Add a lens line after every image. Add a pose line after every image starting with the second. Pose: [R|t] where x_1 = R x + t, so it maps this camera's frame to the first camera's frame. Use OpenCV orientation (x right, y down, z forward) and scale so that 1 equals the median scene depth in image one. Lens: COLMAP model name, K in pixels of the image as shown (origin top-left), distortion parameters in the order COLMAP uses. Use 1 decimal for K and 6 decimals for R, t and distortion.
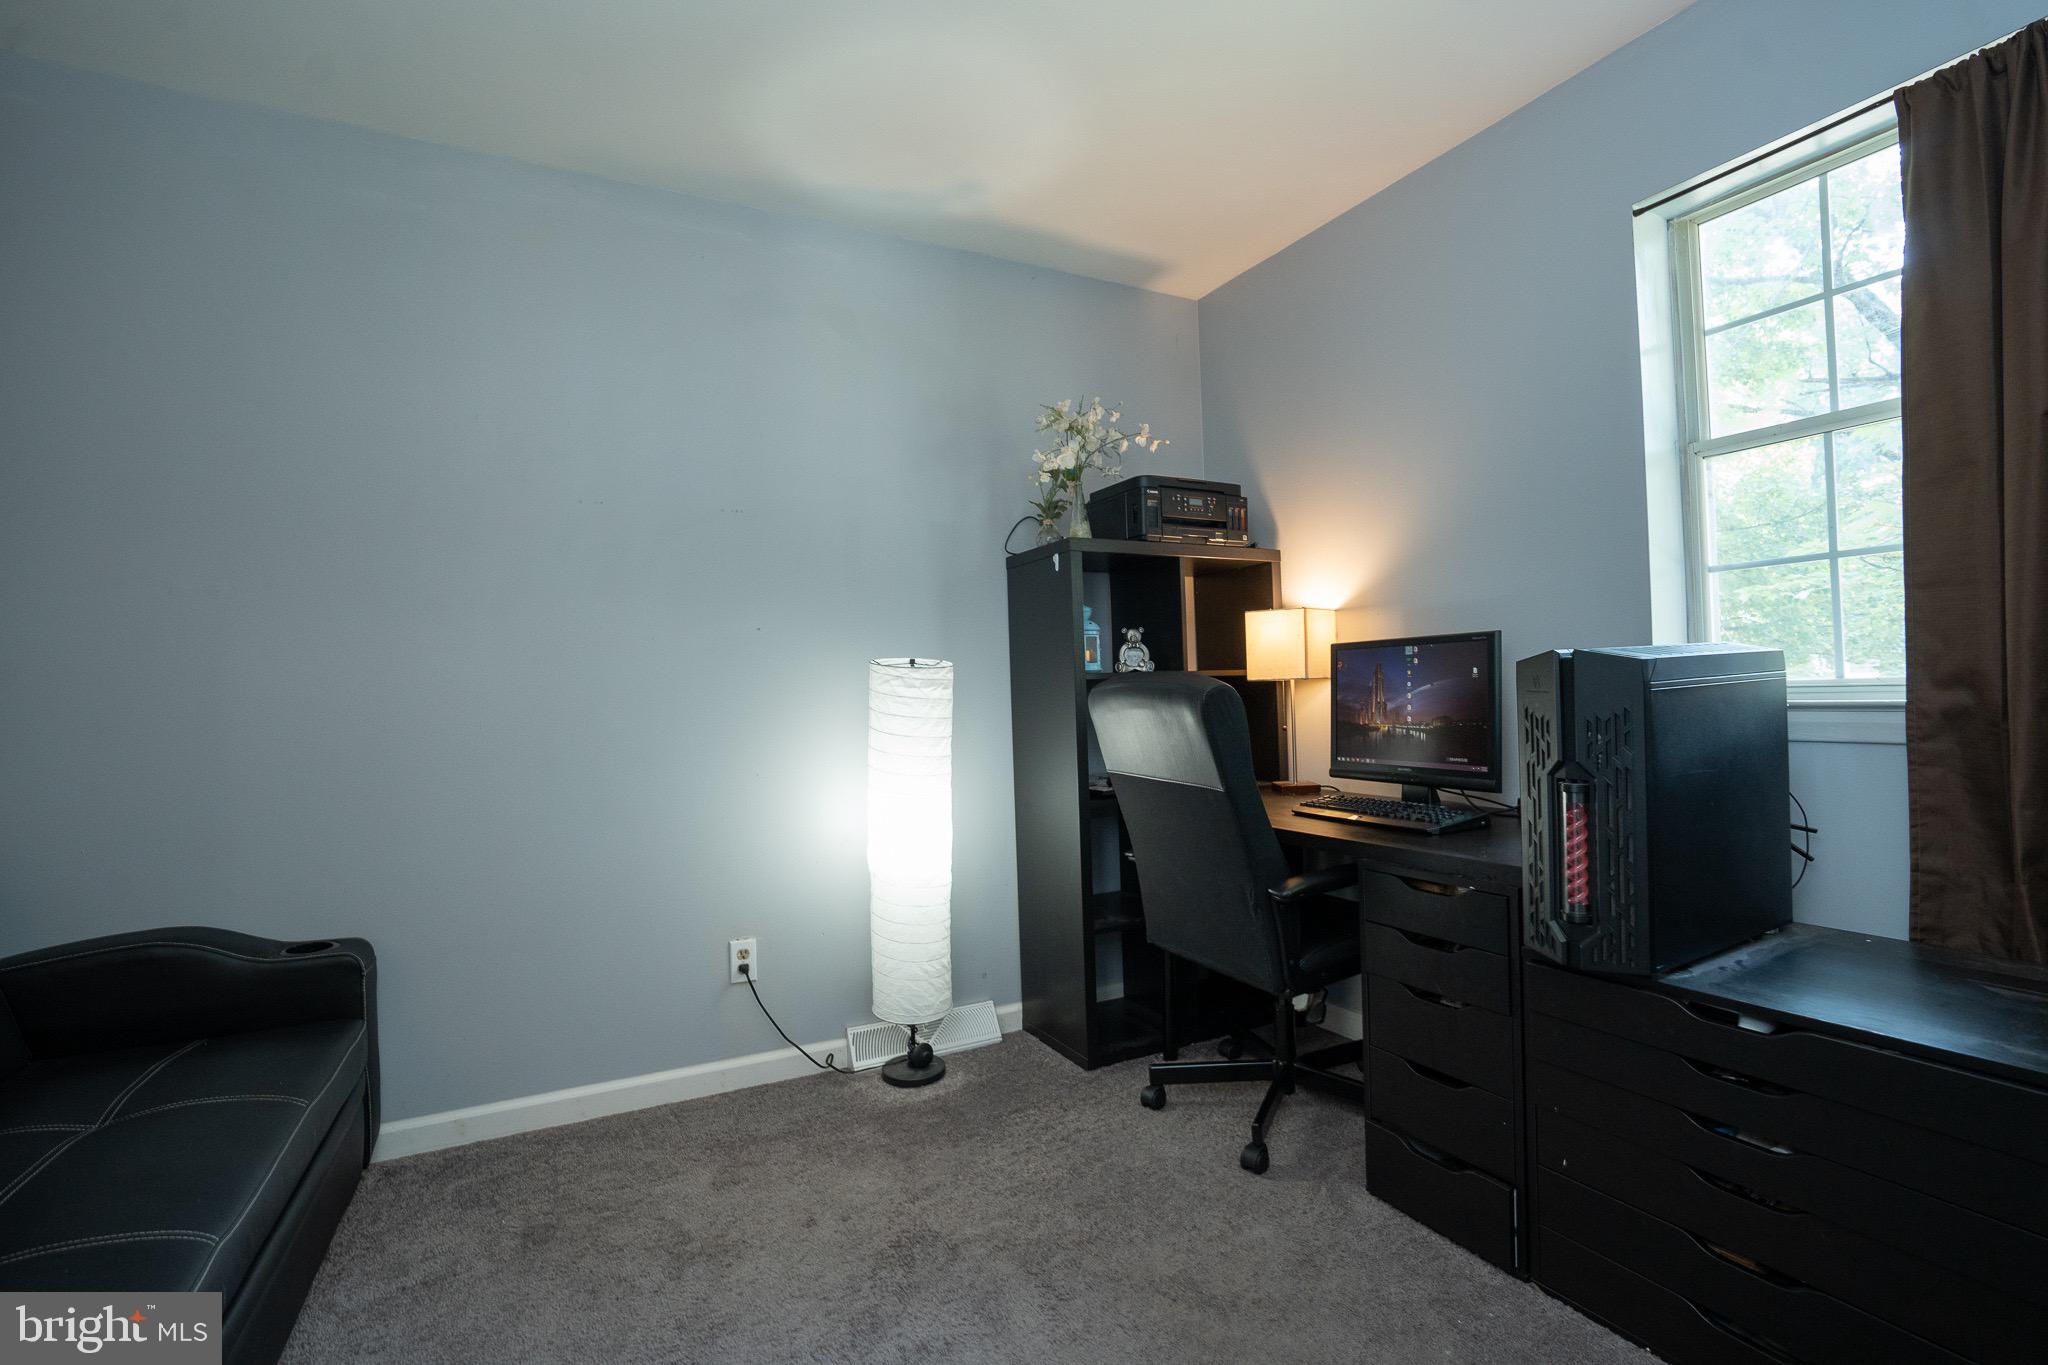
lens RADIAL K [[934.9, 0, 1030.8], [0, 934.9, 677.1], [0, 0, 1]] dist [-0.077870, 0.029065]
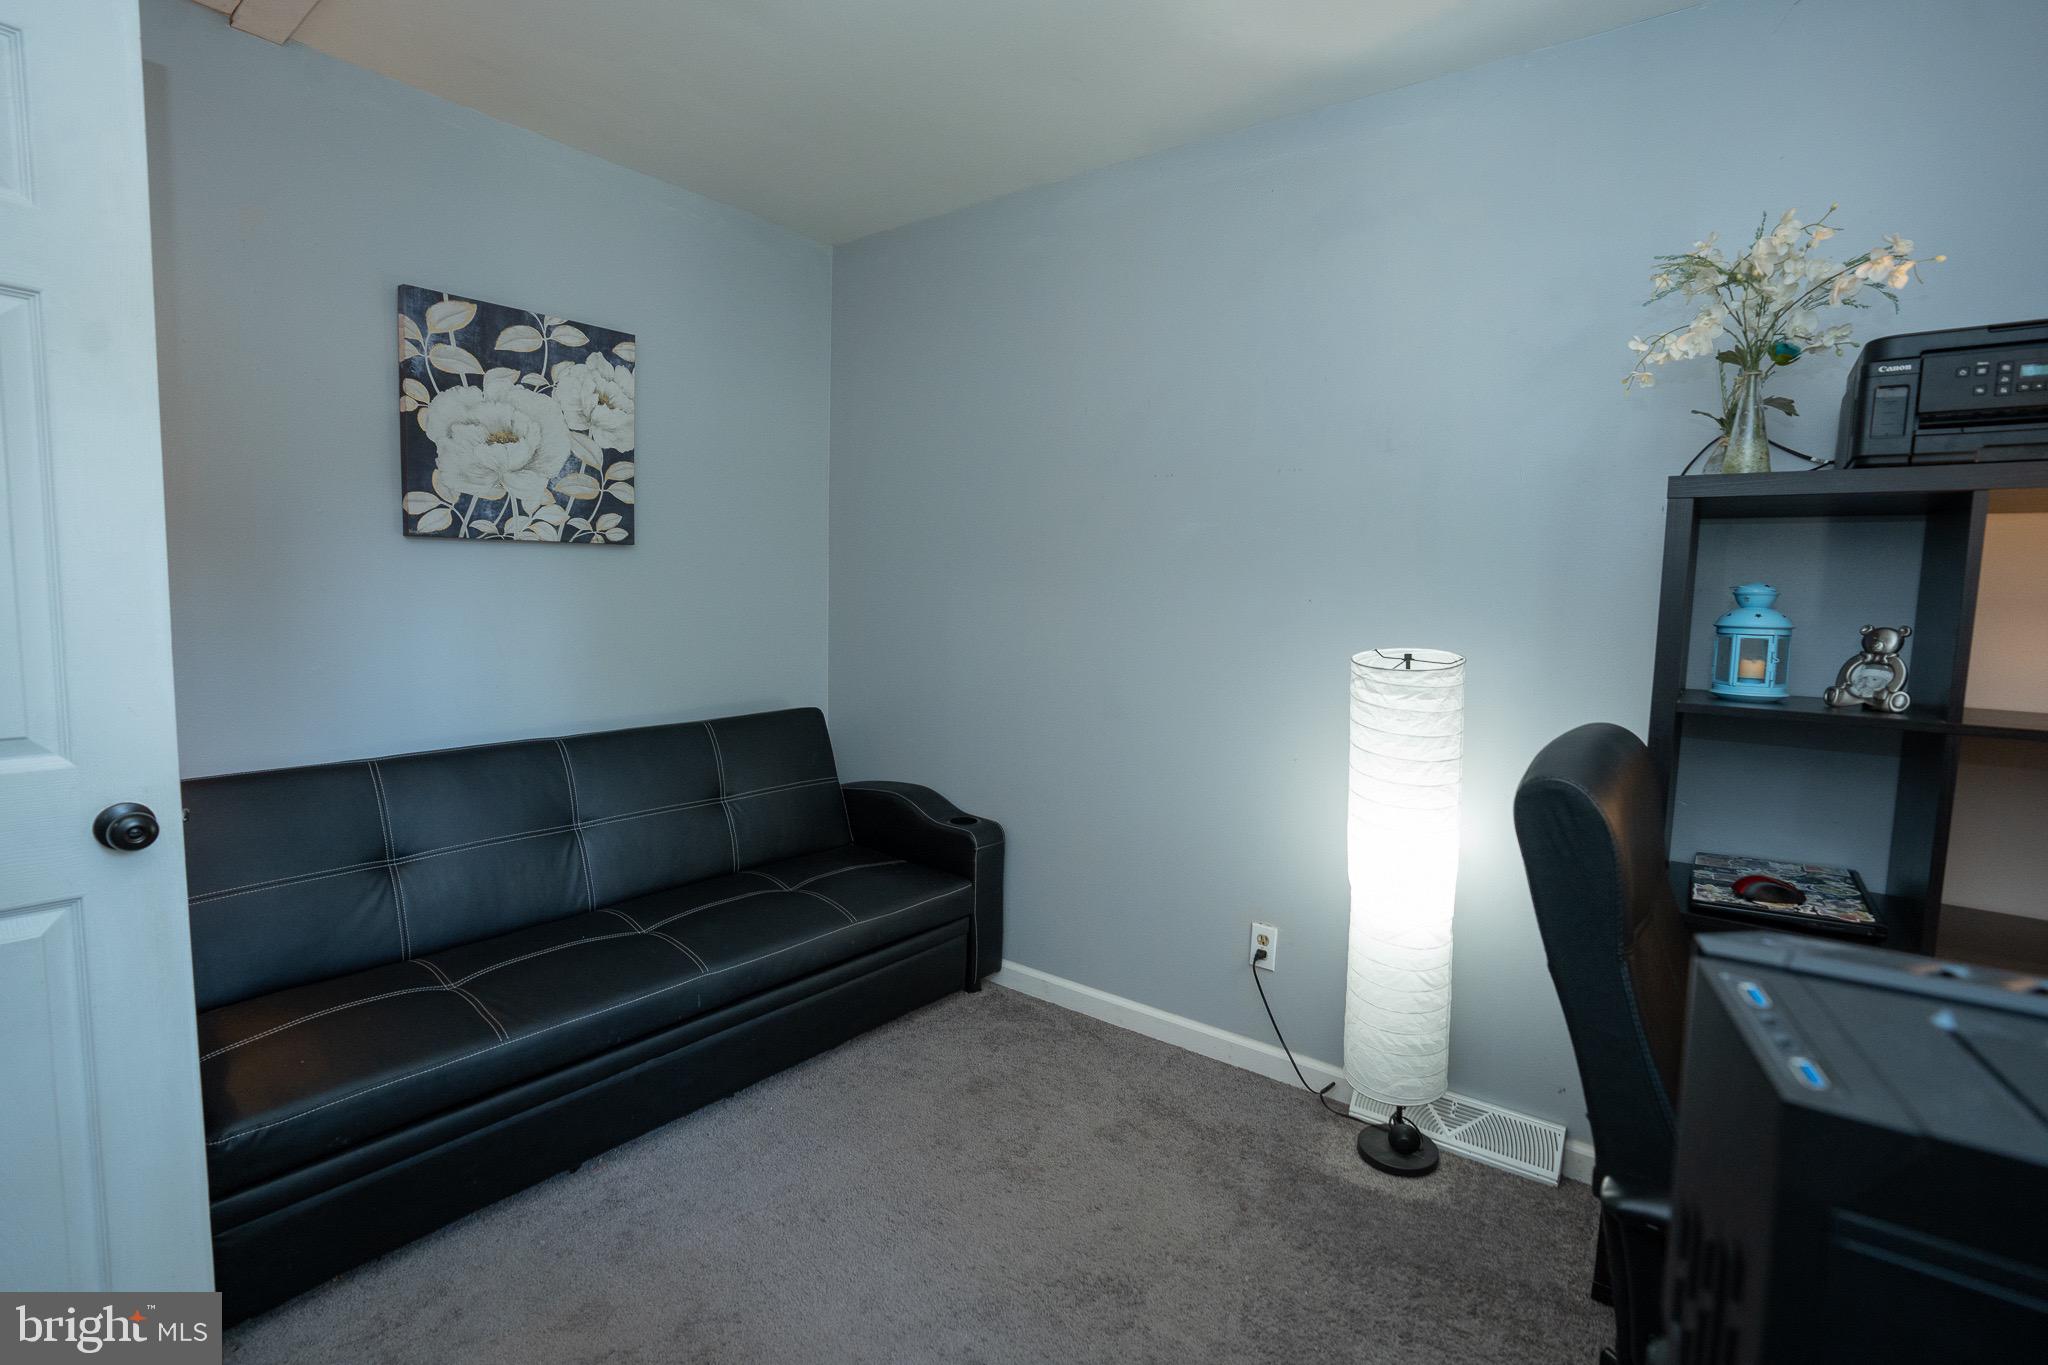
lens RADIAL K [[934.9, 0, 1030.8], [0, 934.9, 677.1], [0, 0, 1]] dist [-0.077870, 0.029065]
pose [[0.413392, 0.124091, -0.902058, 0.427023], [-0.023631, 0.991799, 0.125606, -0.087384], [0.910246, -0.030608, 0.412934, 0.392974]]
